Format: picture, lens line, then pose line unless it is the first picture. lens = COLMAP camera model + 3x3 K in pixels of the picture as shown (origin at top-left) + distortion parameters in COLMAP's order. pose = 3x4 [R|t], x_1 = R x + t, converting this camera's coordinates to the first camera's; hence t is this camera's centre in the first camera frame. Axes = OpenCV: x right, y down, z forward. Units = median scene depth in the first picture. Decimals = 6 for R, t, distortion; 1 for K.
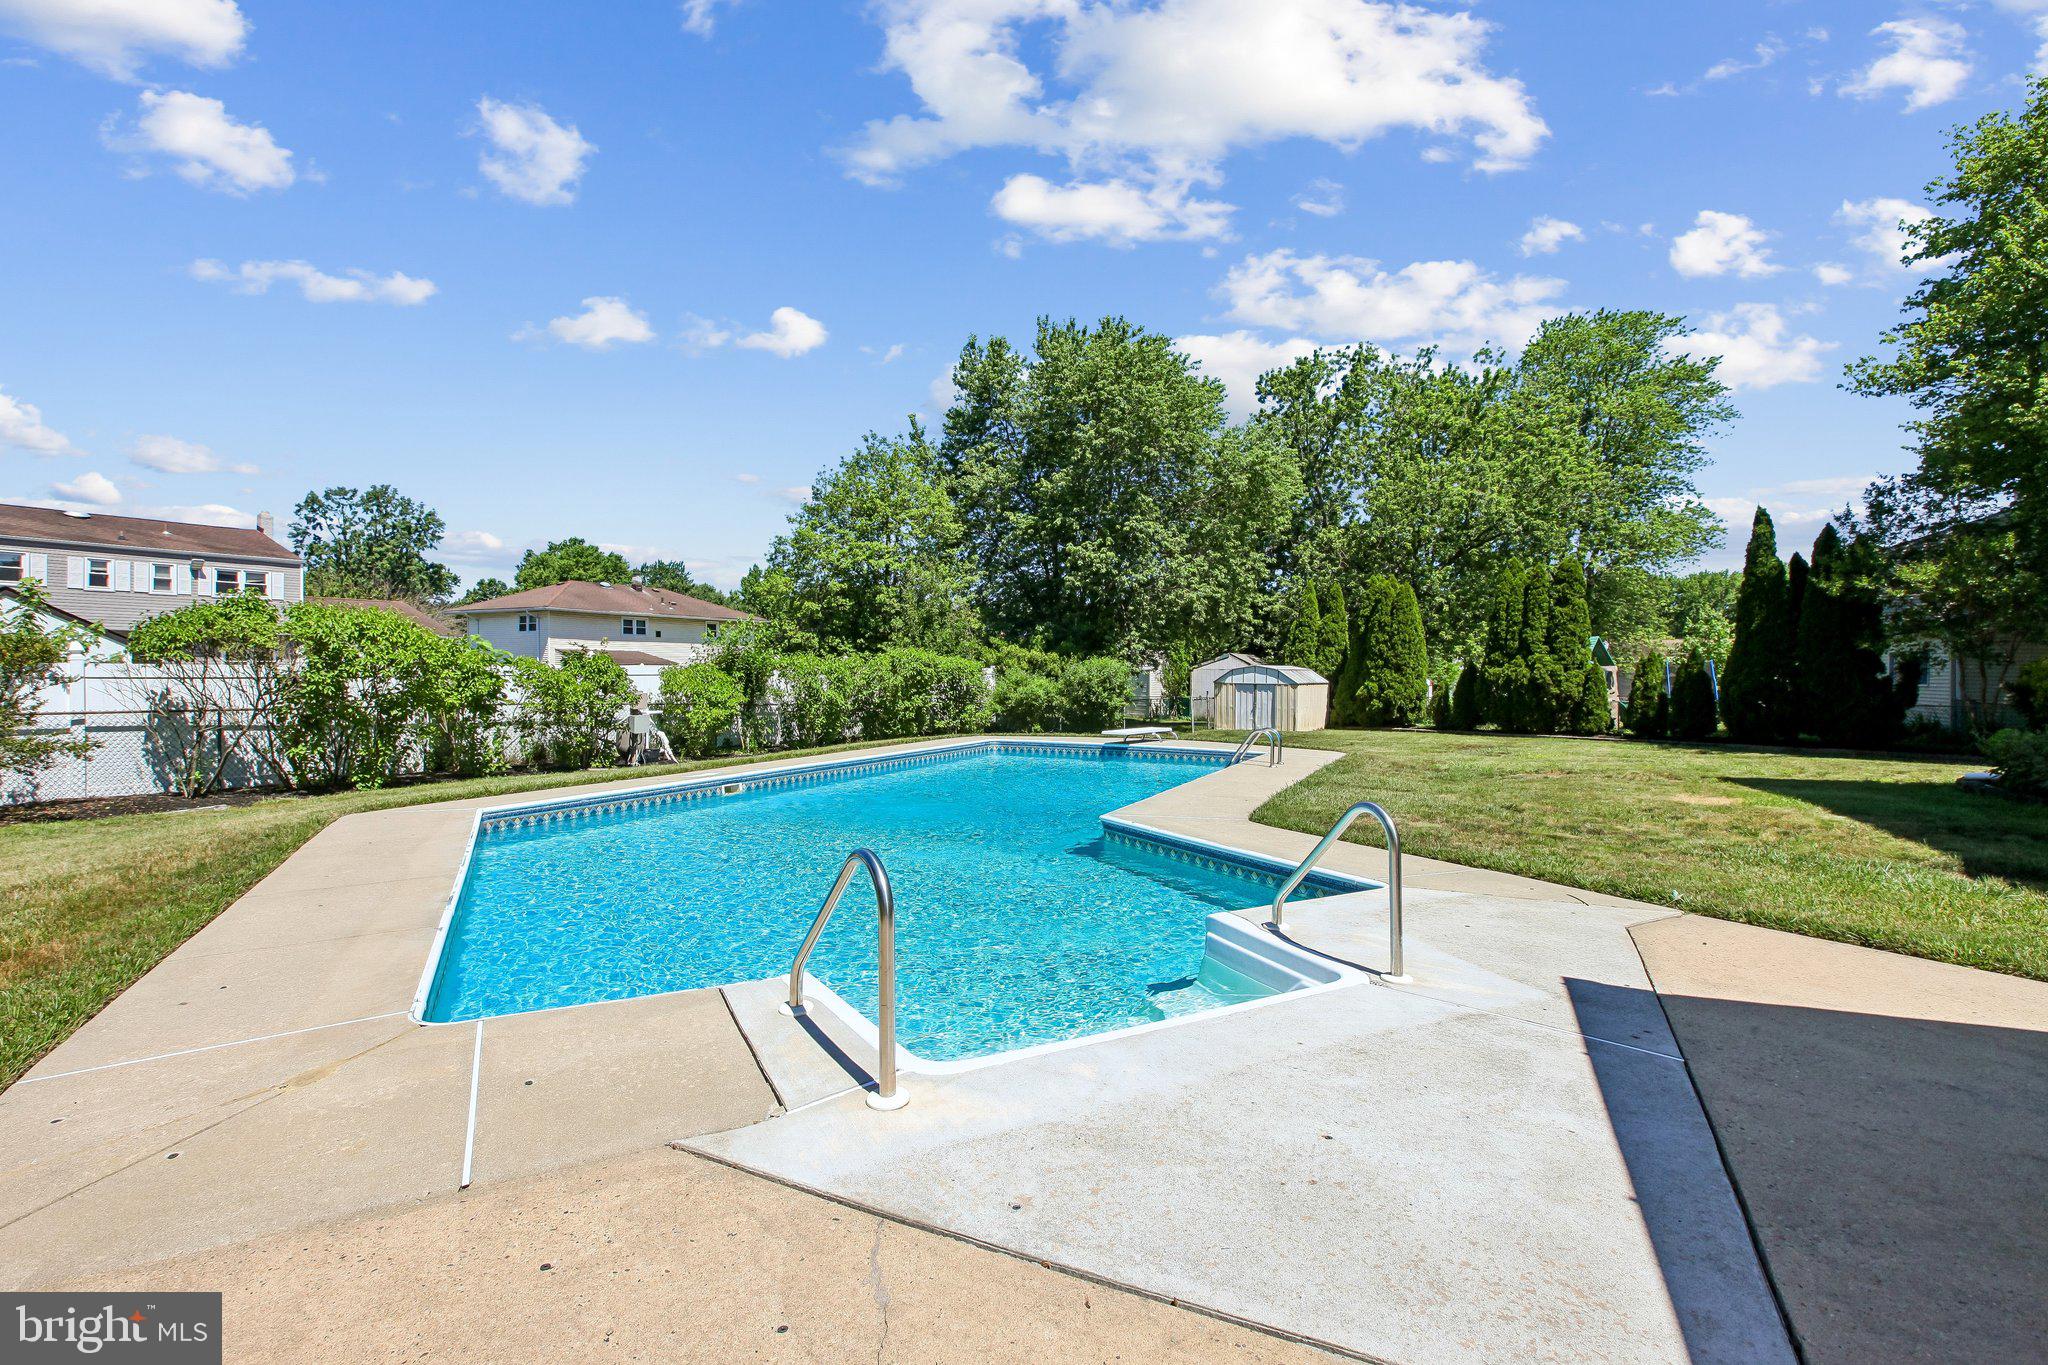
lens RADIAL K [[936.1, 0, 1019.6], [0, 936.1, 672.5], [0, 0, 1]] dist [-0.028649, 0.006959]
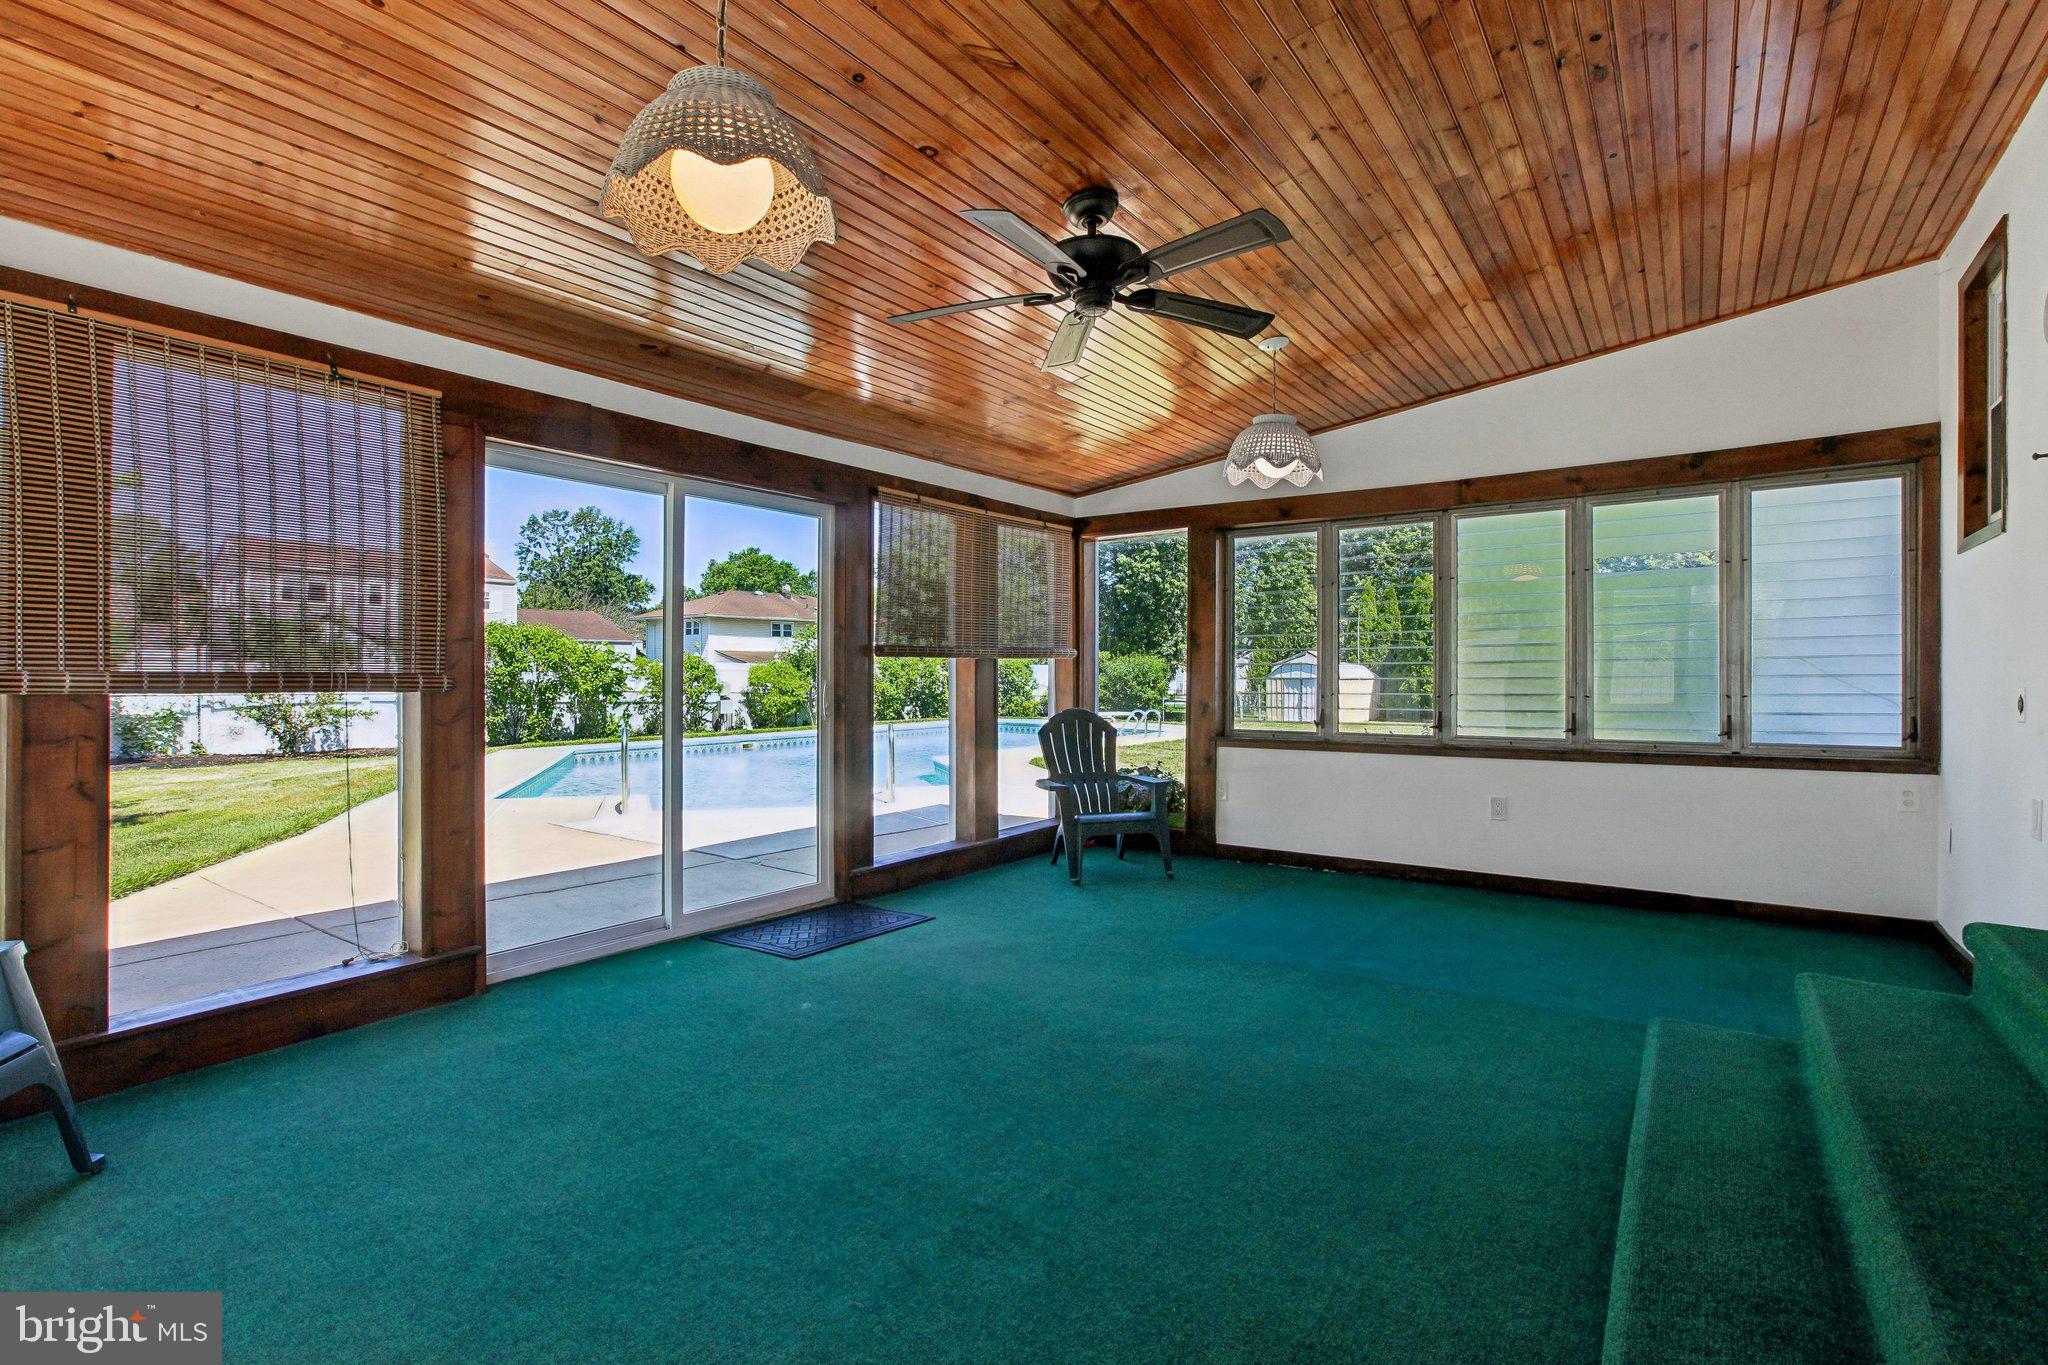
lens RADIAL K [[936.1, 0, 1033.9], [0, 936.1, 678.0], [0, 0, 1]] dist [-0.028649, 0.006959]
pose [[0.986192, 0.000013, -0.165608, 0.085714], [0.001269, 0.999970, 0.007635, 0.001495], [0.165603, -0.007740, 0.986162, -0.087914]]
